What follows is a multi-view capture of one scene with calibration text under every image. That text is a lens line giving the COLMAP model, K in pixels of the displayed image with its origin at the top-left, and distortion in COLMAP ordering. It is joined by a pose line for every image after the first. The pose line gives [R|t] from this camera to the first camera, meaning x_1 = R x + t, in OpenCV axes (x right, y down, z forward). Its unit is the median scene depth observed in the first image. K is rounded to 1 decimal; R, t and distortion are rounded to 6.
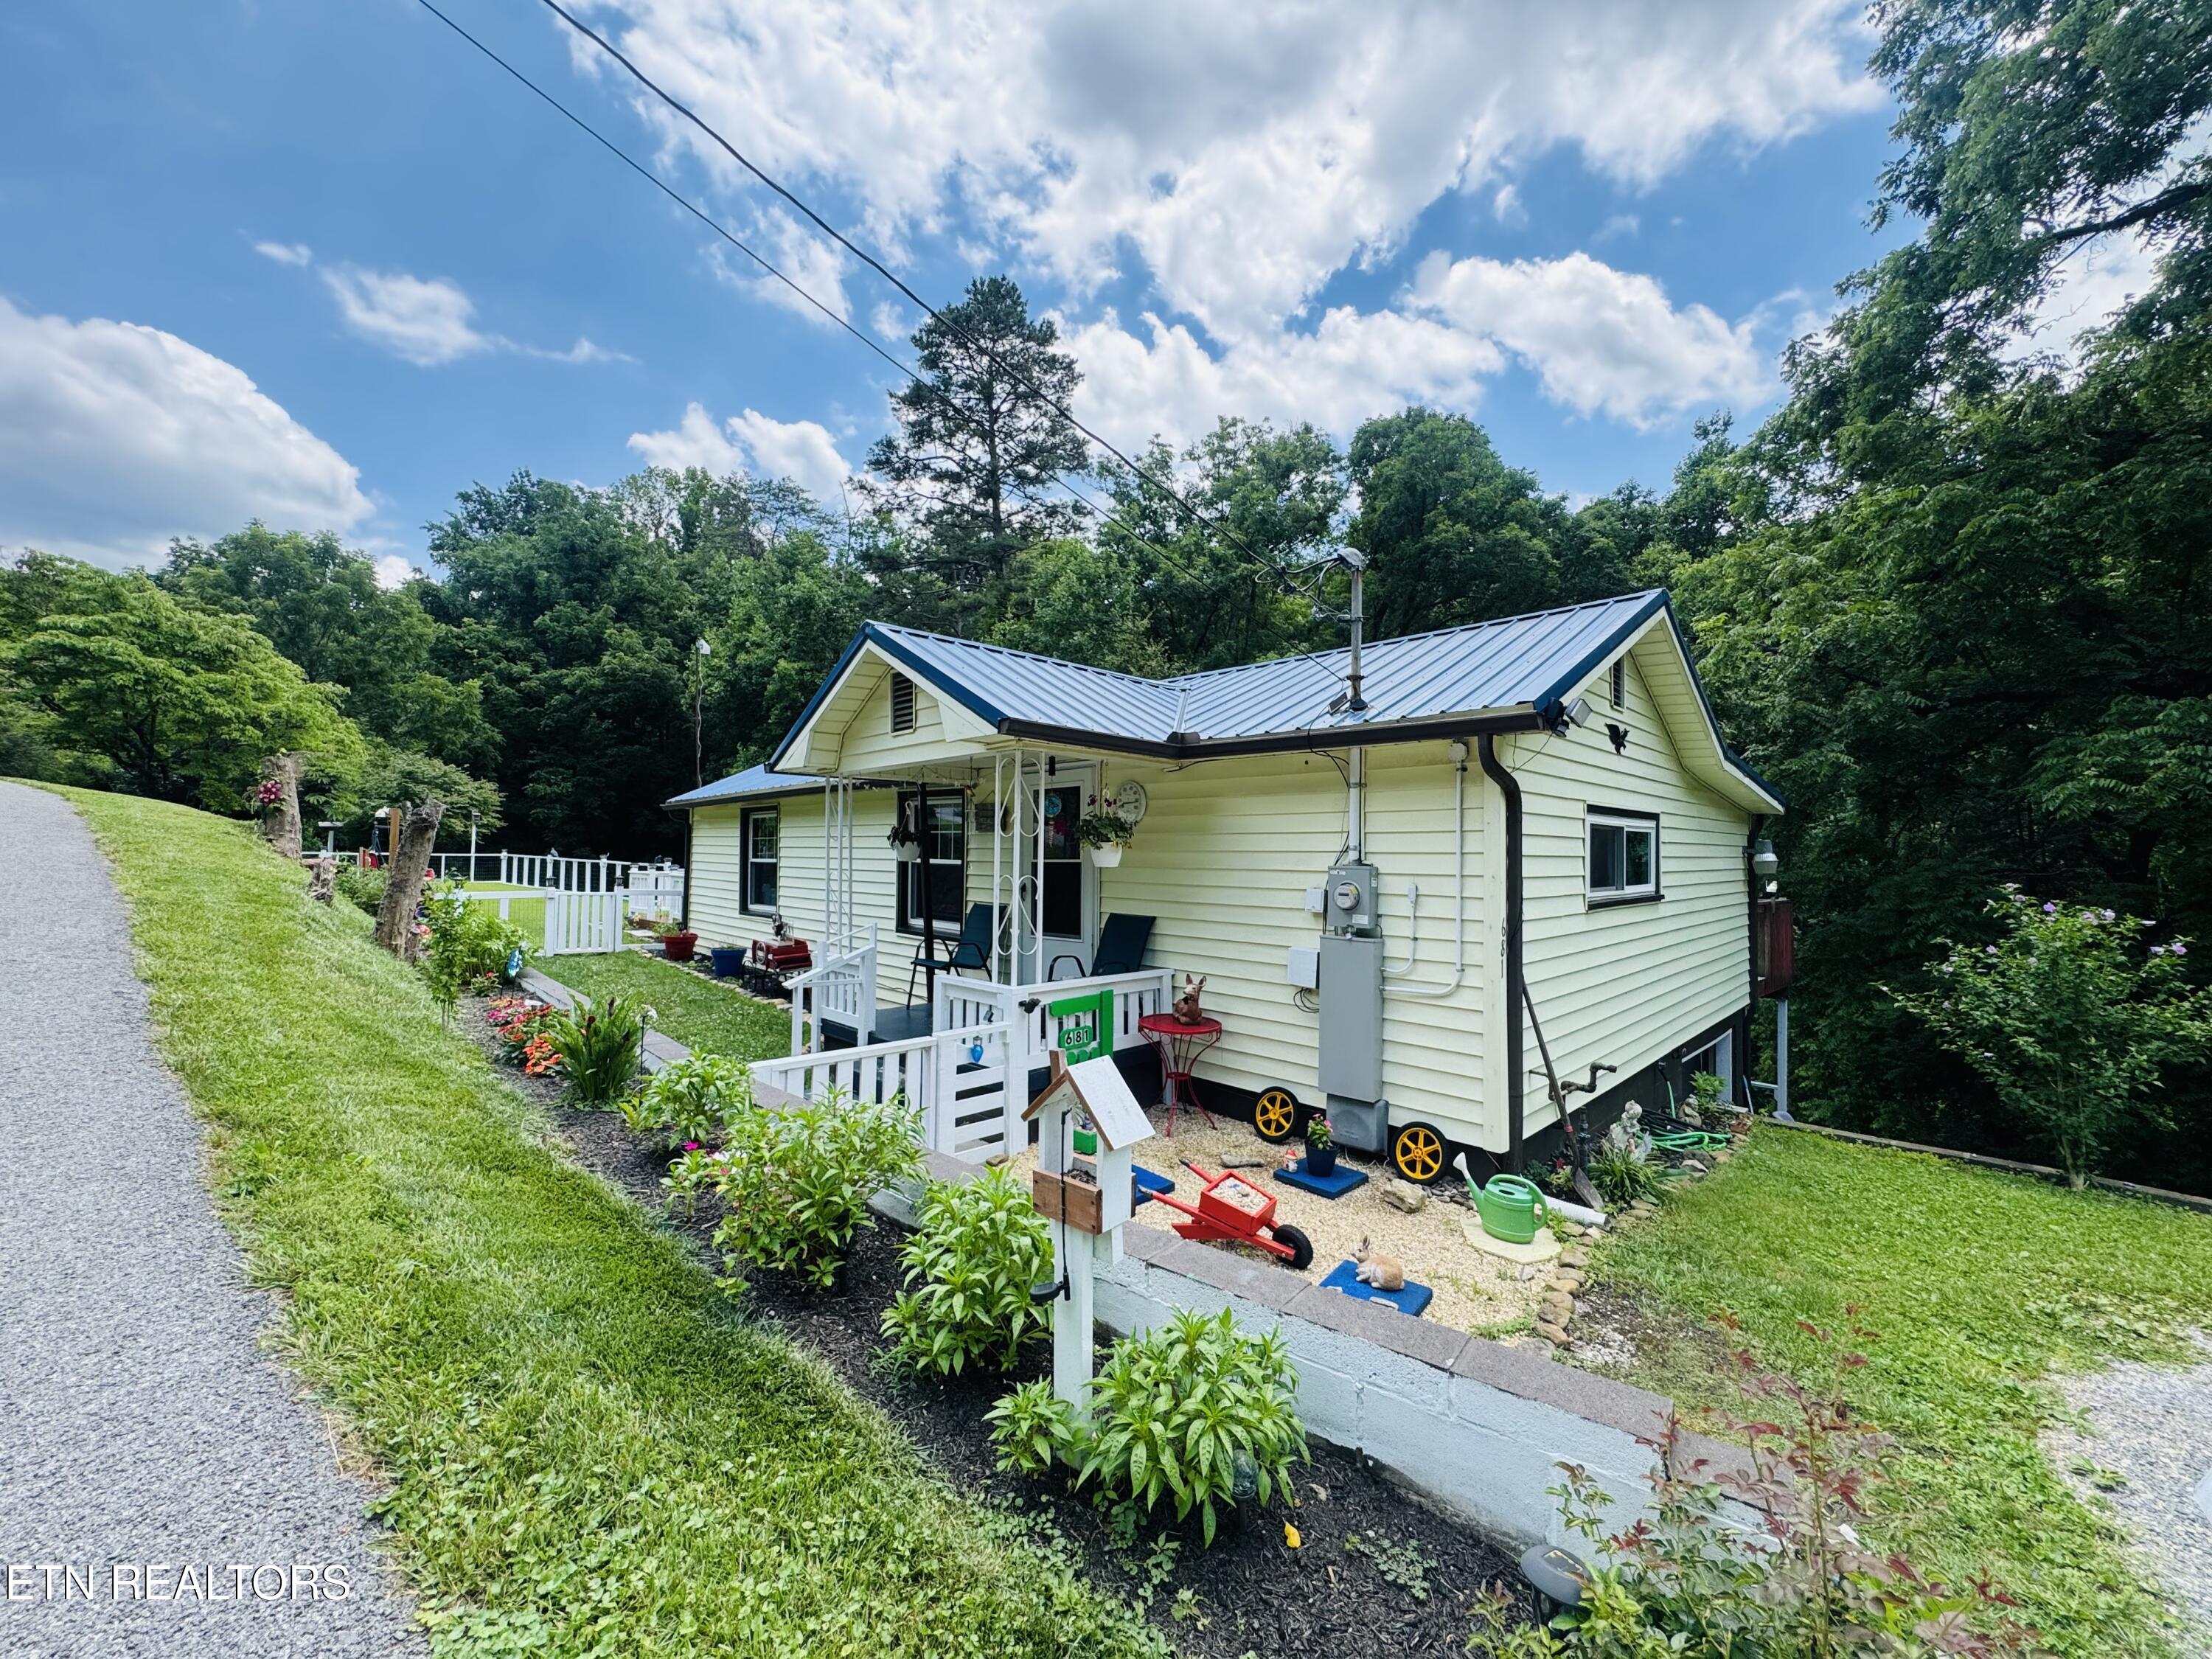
lens RADIAL K [[895.1, 0, 1106.0], [0, 895.1, 829.5], [0, 0, 1]] dist [-0.000596, 0.000108]
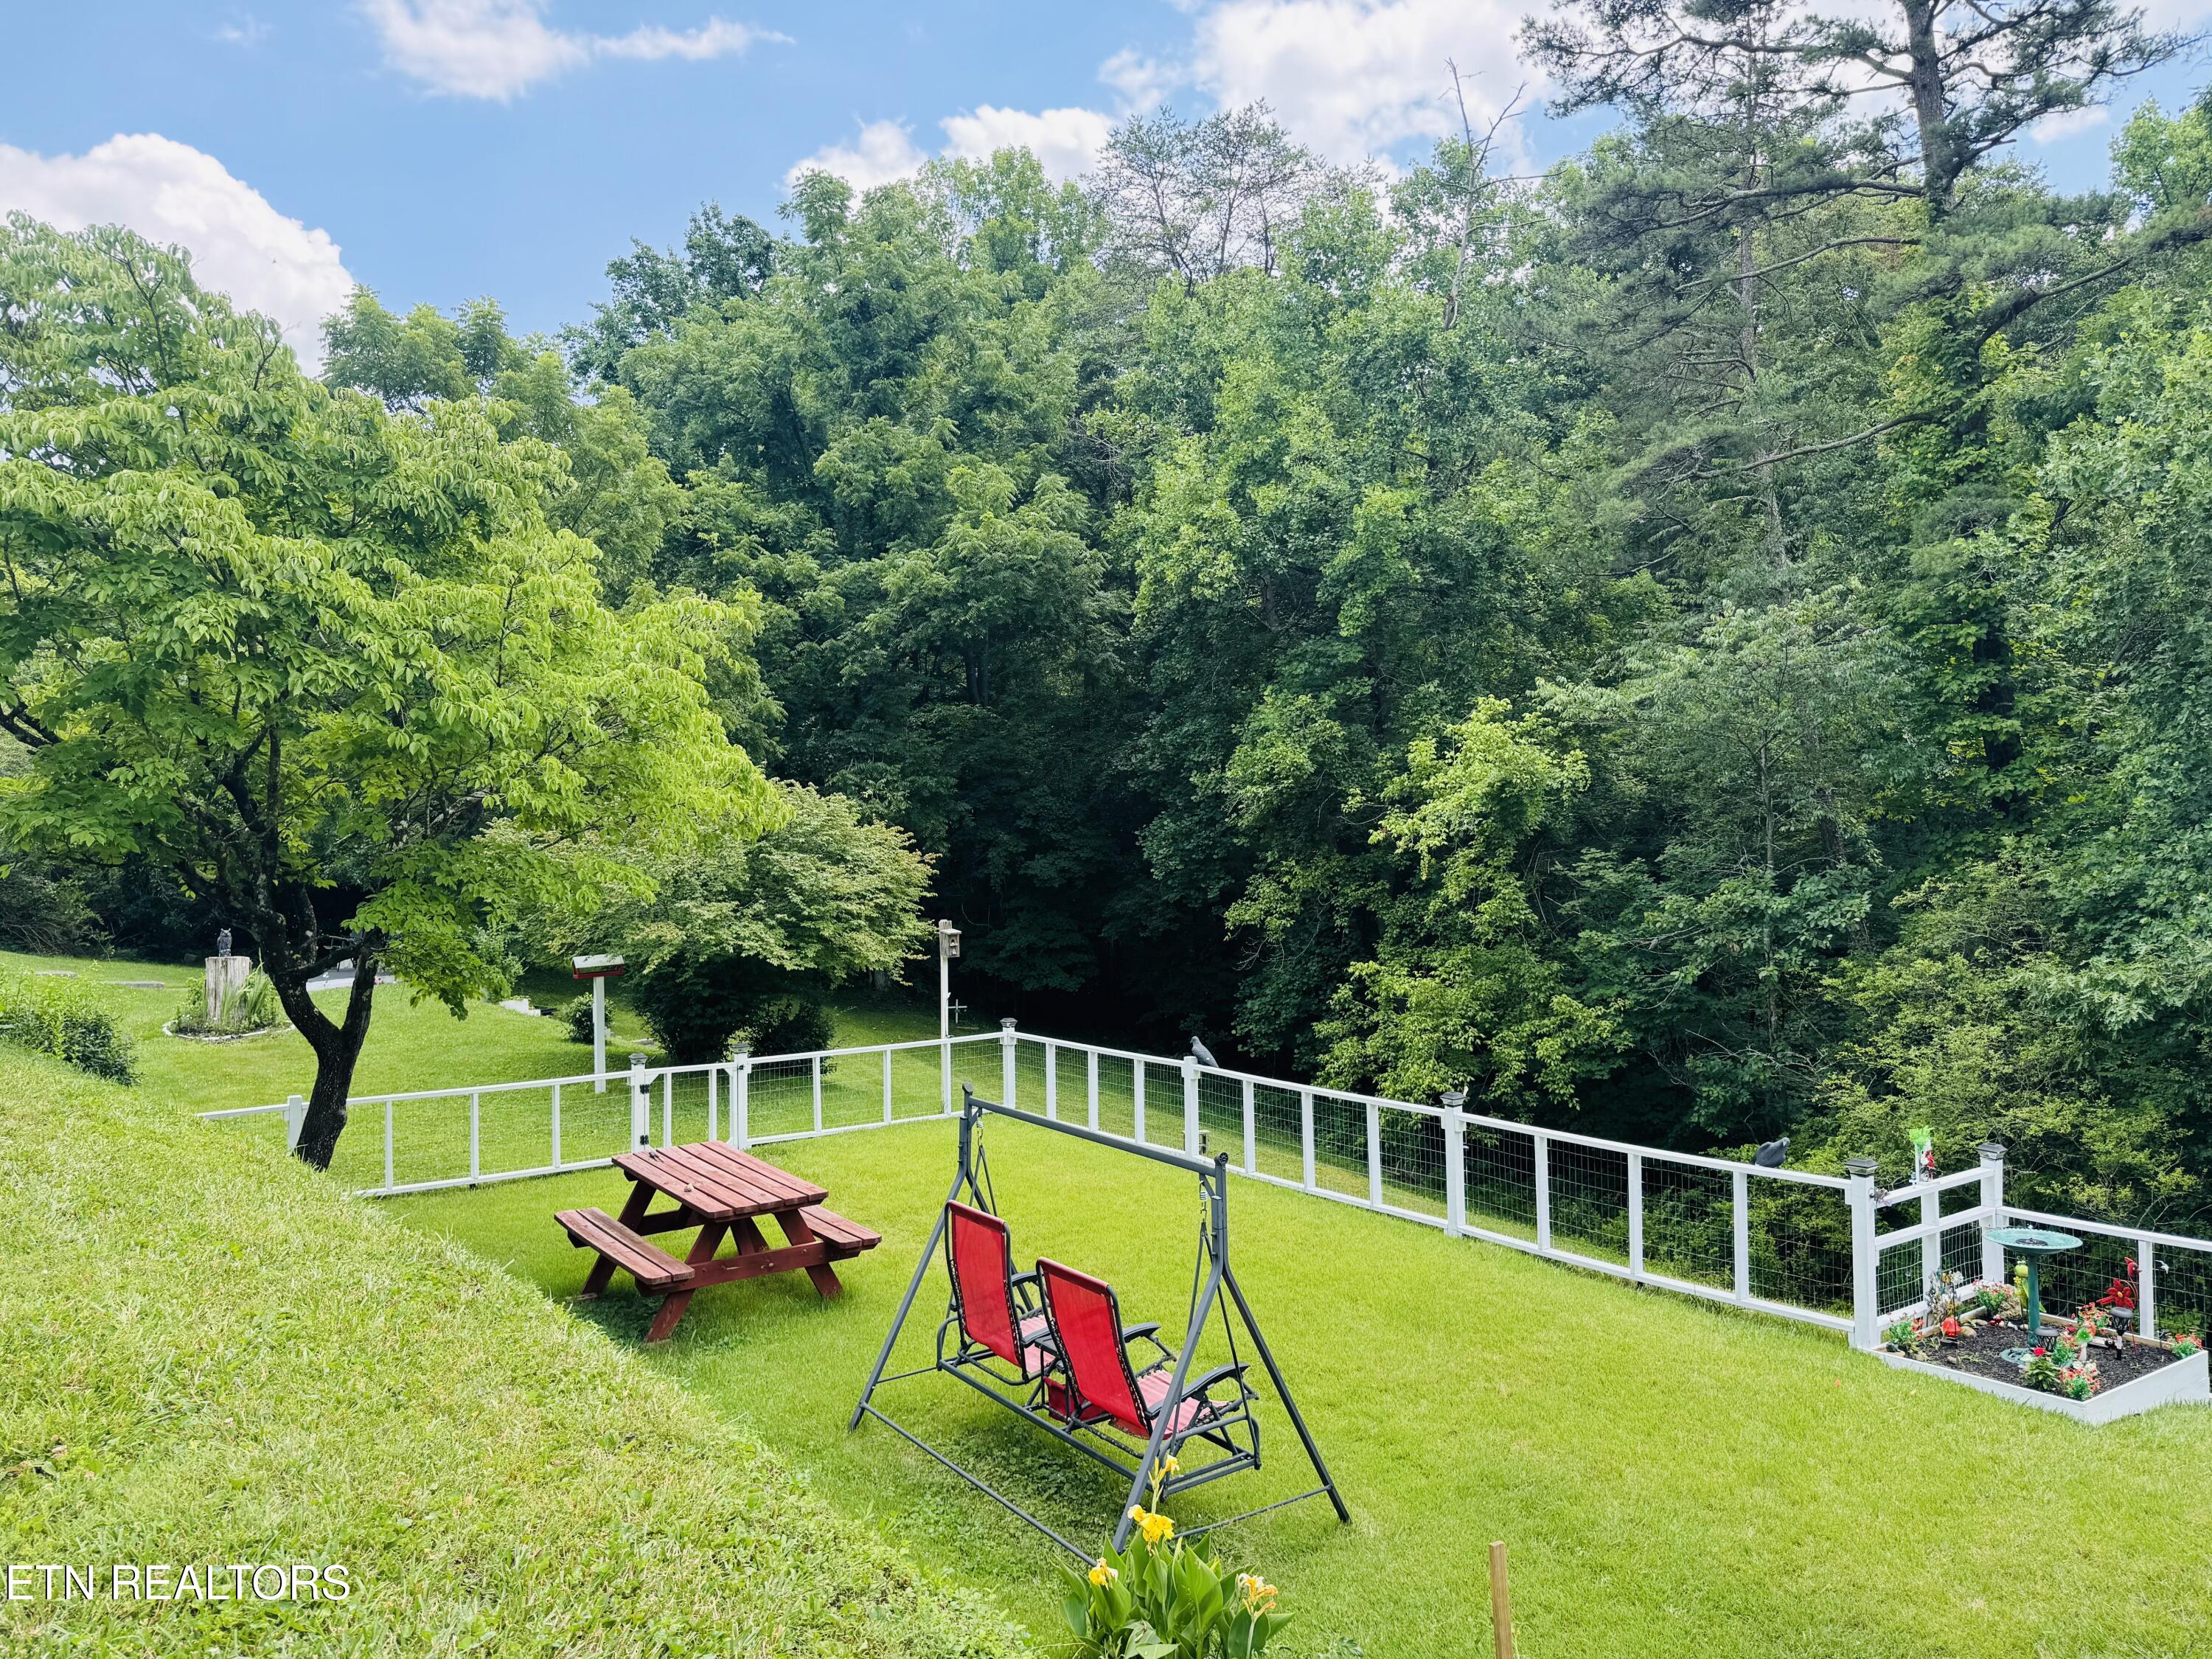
lens RADIAL K [[1540.6, 0, 1097.5], [0, 1540.6, 857.1], [0, 0, 1]] dist [0.082327, -0.126599]
pose [[0.957075, -0.030597, -0.288220, -0.560490], [0.040239, 0.998809, 0.027586, -0.078010], [0.287033, -0.038000, 0.957167, 0.493589]]
